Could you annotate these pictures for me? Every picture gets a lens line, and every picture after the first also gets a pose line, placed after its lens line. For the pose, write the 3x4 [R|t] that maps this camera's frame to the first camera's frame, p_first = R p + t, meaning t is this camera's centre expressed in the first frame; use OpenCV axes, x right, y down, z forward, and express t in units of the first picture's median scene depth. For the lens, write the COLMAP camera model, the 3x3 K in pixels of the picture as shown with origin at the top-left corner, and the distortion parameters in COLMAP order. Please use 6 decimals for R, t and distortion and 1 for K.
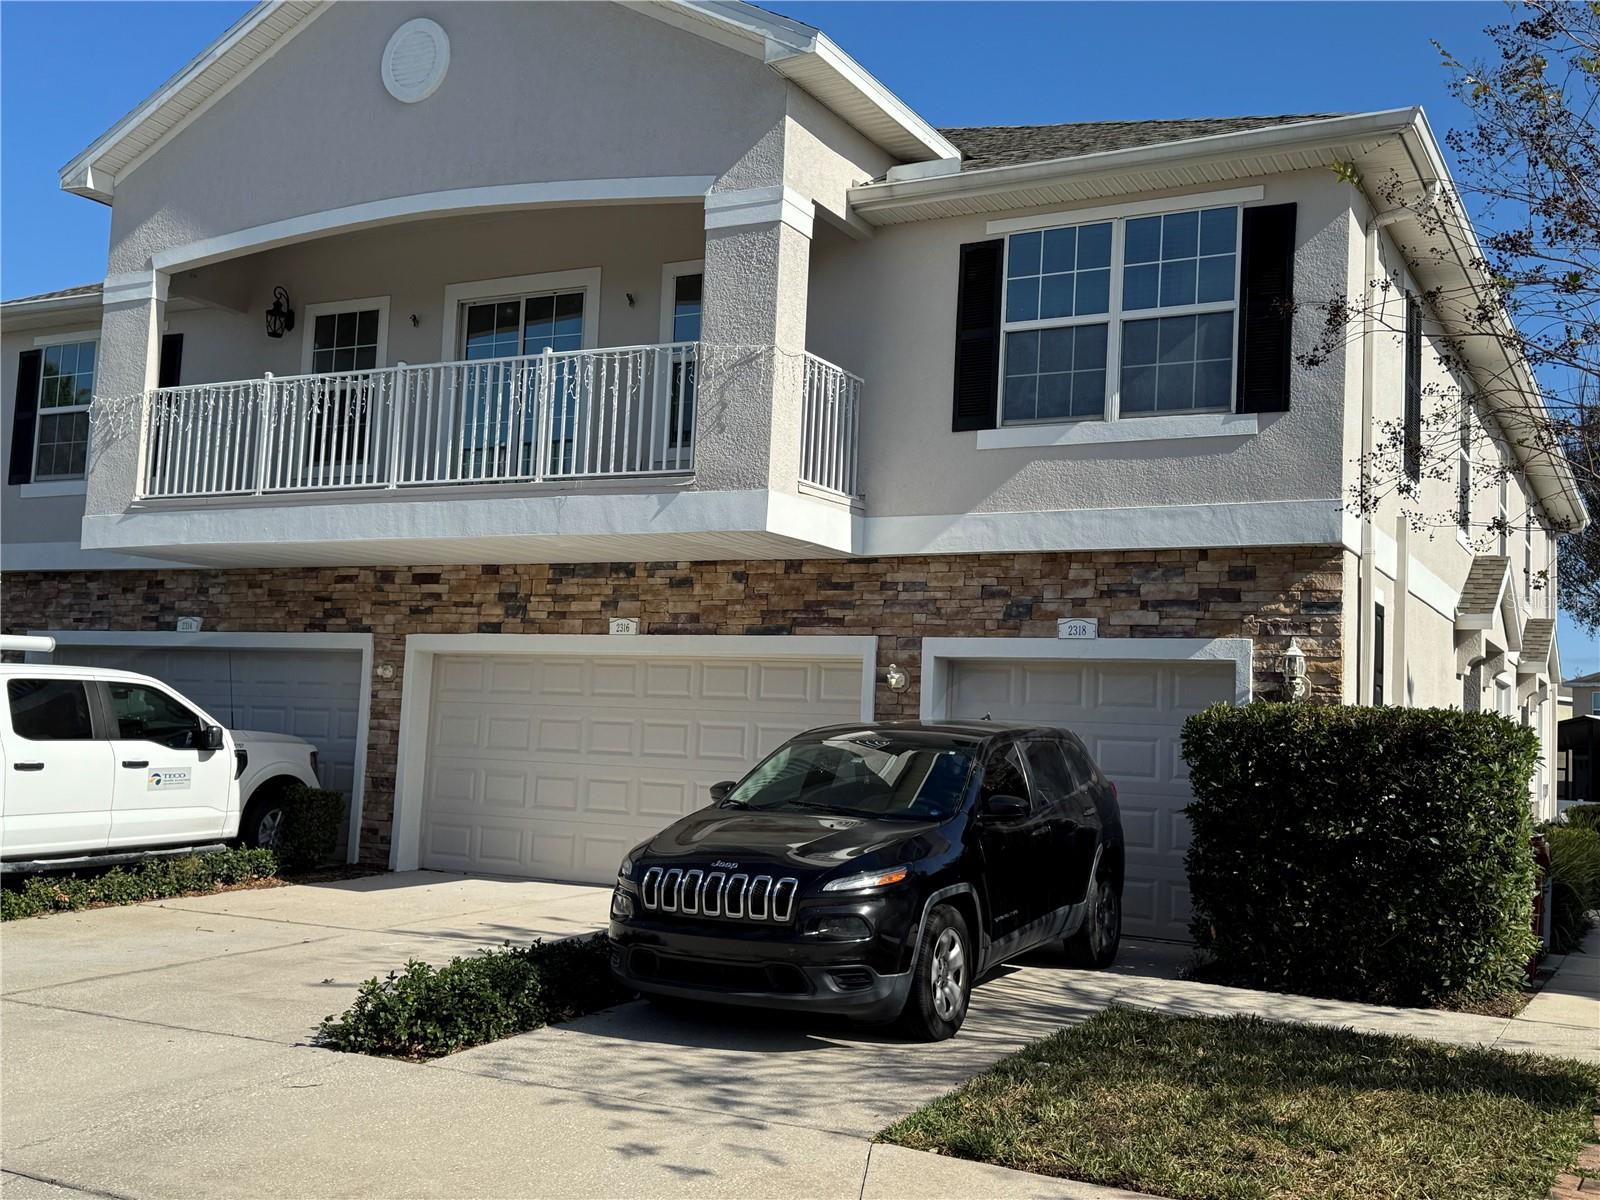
lens RADIAL K [[1612.0, 0, 796.3], [0, 1612.0, 602.2], [0, 0, 1]] dist [0.099246, 0.000000]
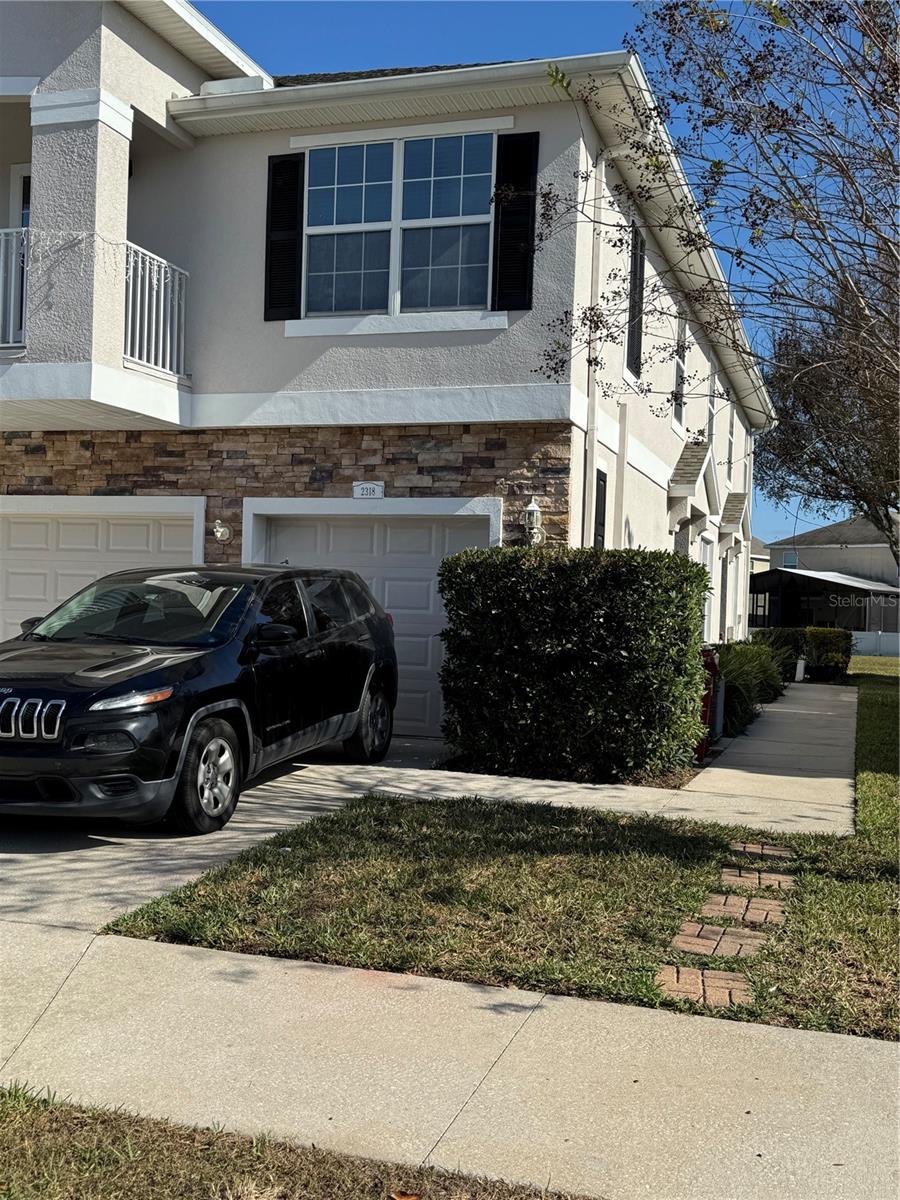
lens RADIAL K [[1209.0, 0, 441.4], [0, 1209.0, 601.6], [0, 0, 1]] dist [0.099246, 0.000000]
pose [[0.985042, -0.011420, 0.171936, 0.071966], [-0.004310, 0.995856, 0.090839, 0.017405], [-0.172261, -0.090221, 0.980911, 0.091435]]
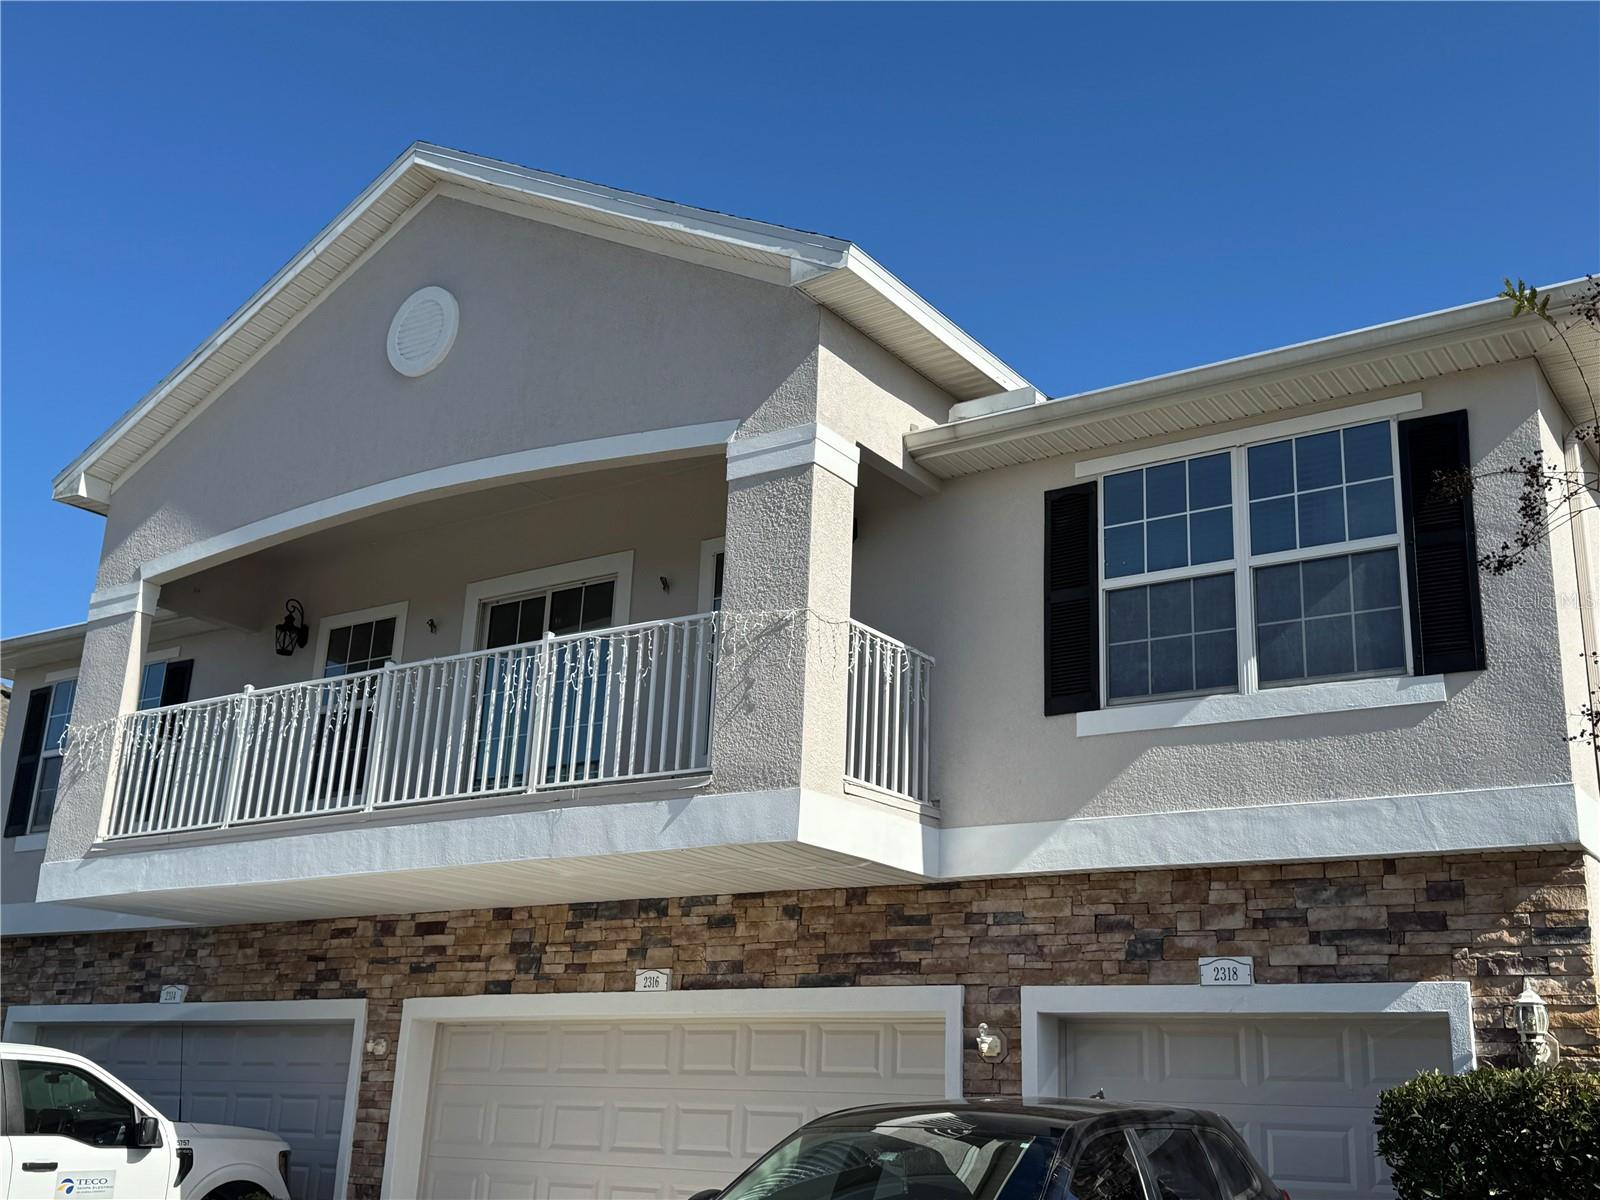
lens RADIAL K [[1695.5, 0, 783.8], [0, 1695.5, 605.5], [0, 0, 1]] dist [0.095285, 0.000000]
pose [[0.993631, -0.037205, -0.106362, 0.062590], [0.013170, 0.975794, -0.218295, 0.022079], [0.111909, 0.215504, 0.970069, 0.175868]]
